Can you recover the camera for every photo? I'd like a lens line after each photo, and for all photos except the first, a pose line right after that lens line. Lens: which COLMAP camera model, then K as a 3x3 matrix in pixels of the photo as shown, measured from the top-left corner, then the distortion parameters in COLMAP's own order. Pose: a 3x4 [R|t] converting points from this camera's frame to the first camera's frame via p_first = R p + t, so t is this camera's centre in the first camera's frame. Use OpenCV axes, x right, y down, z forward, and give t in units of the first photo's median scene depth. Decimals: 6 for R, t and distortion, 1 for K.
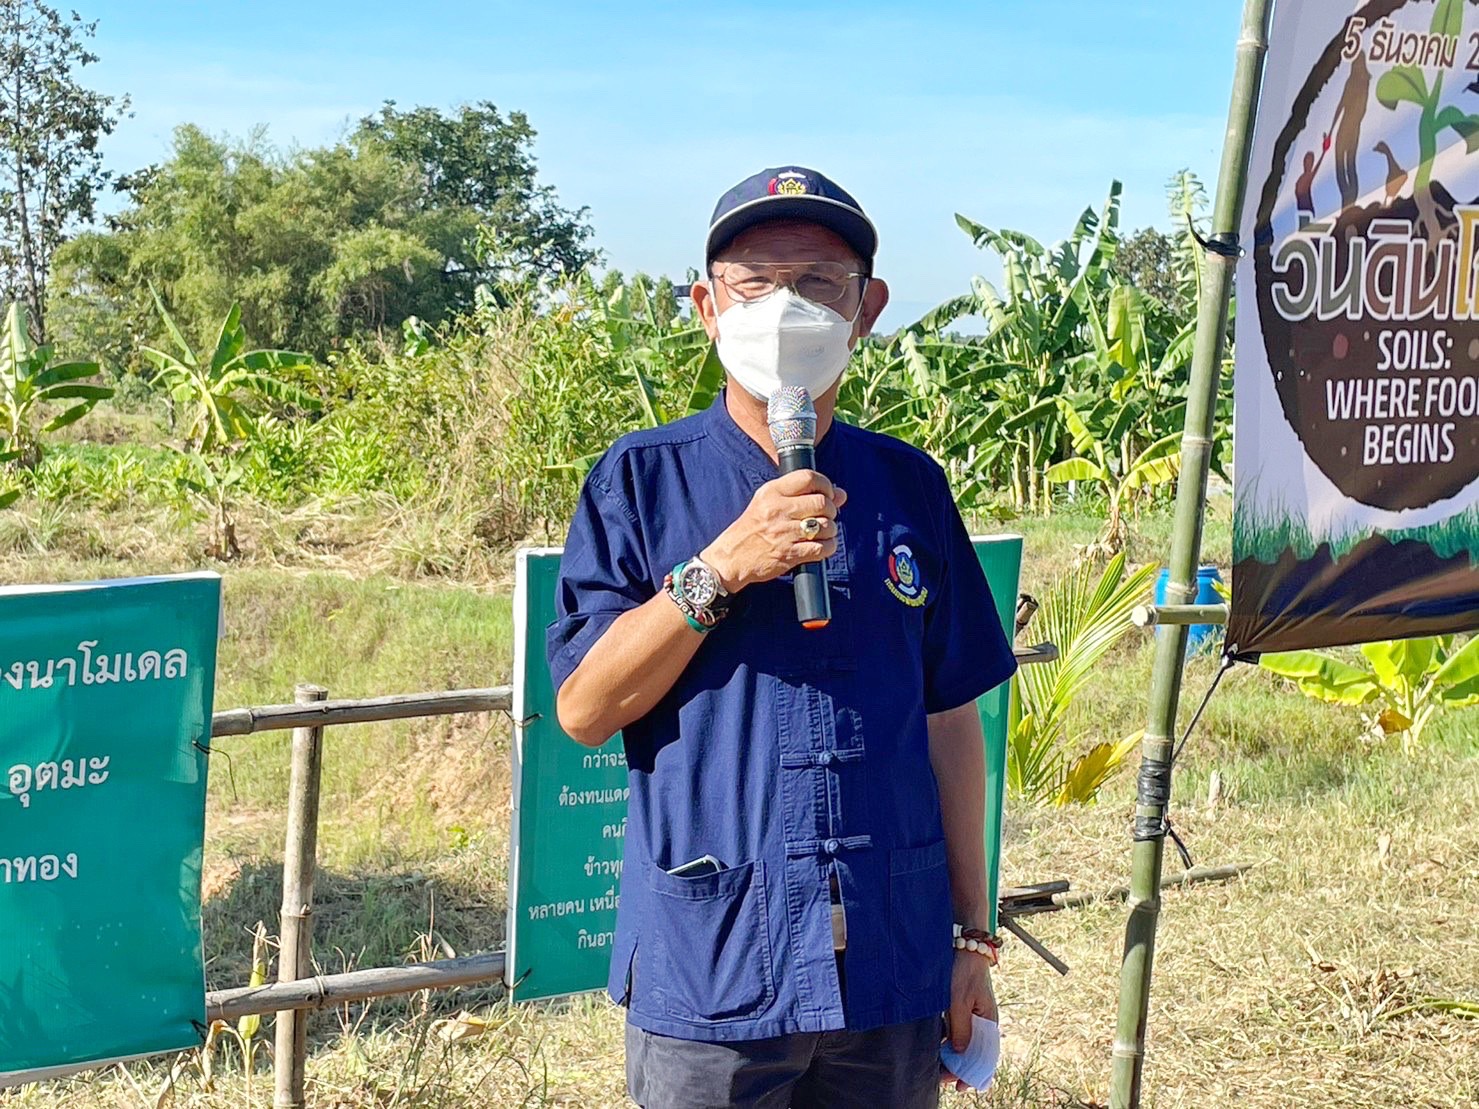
lens RADIAL K [[2747.6, 0, 738.9], [0, 2747.6, 472.1], [0, 0, 1]] dist [0.283185, -1.575002]
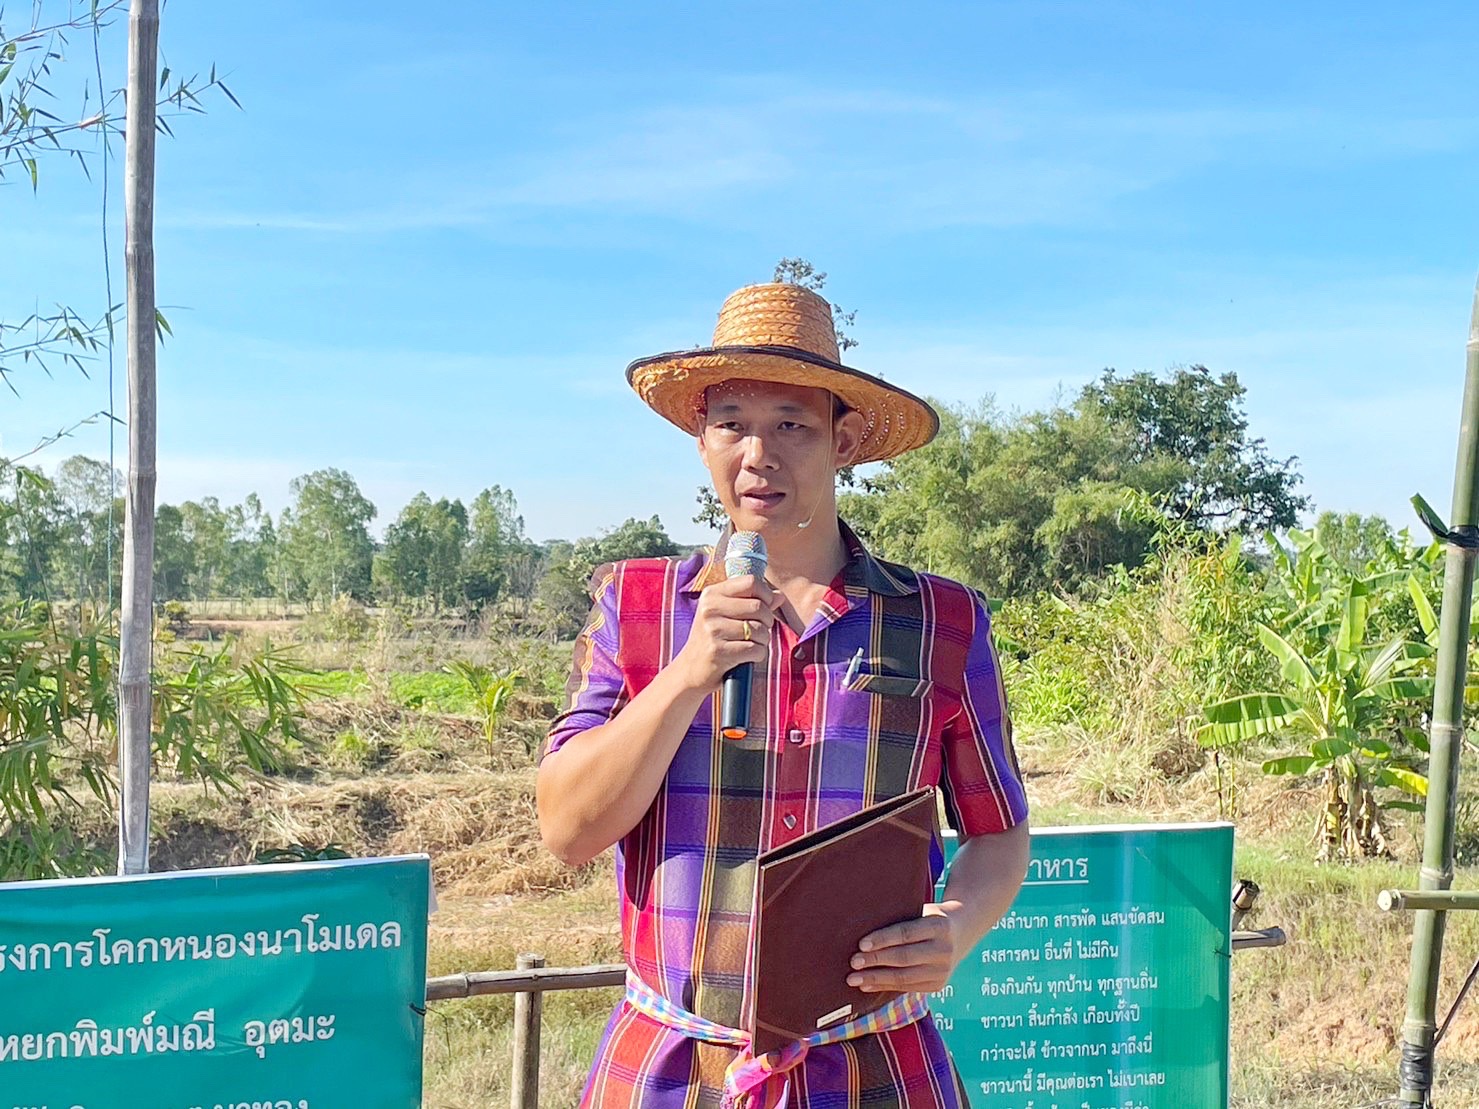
lens RADIAL K [[2488.0, 0, 736.4], [0, 2488.0, 493.5], [0, 0, 1]] dist [0.102273, -0.003278]
pose [[0.955668, -0.024542, -0.293420, 0.026609], [0.000720, 0.996712, -0.081022, -0.003204], [0.294444, 0.077219, 0.952544, 0.004493]]
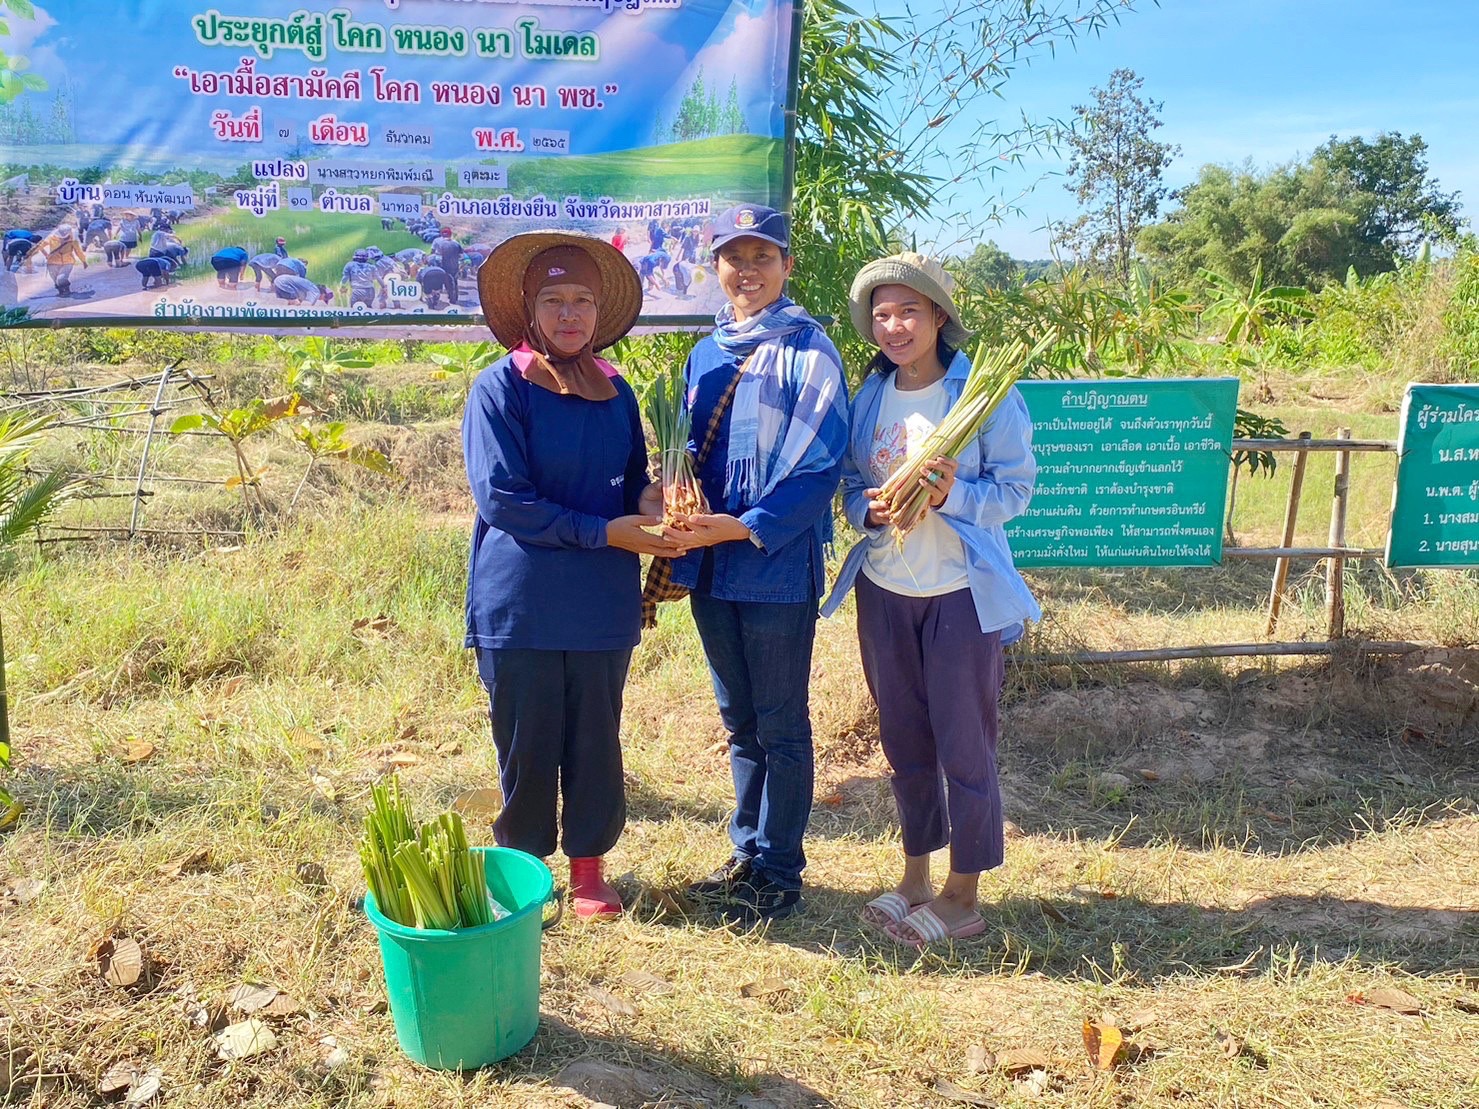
lens RADIAL K [[1596.6, 0, 736.9], [0, 1596.6, 507.4], [0, 0, 1]] dist [0.121144, -0.206084]
pose [[0.904874, 0.032493, -0.424437, -0.032448], [0.005922, 0.996025, 0.088878, 0.002594], [0.425638, -0.082937, 0.901085, -0.077270]]
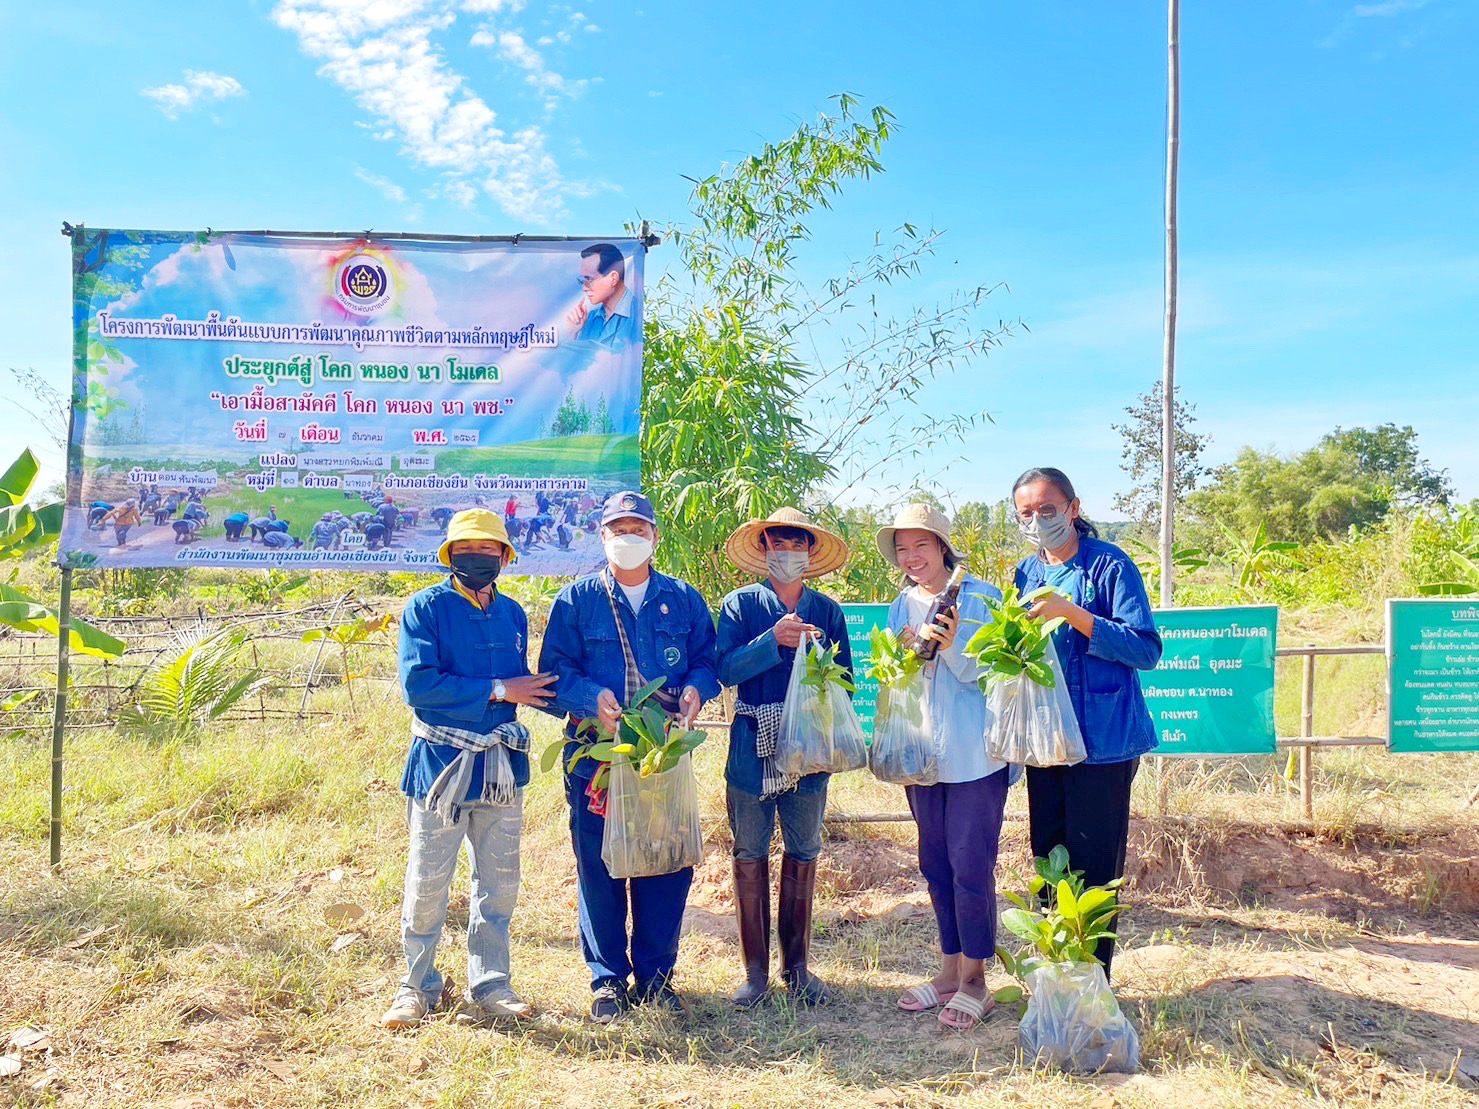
lens RADIAL K [[1183.3, 0, 735.6], [0, 1183.3, 541.9], [0, 0, 1]] dist [0.137080, -0.155462]
pose [[0.831062, -0.026817, -0.555533, 0.007987], [-0.000225, 0.998821, -0.048553, 0.003576], [0.556180, 0.040476, 0.830076, -0.057395]]
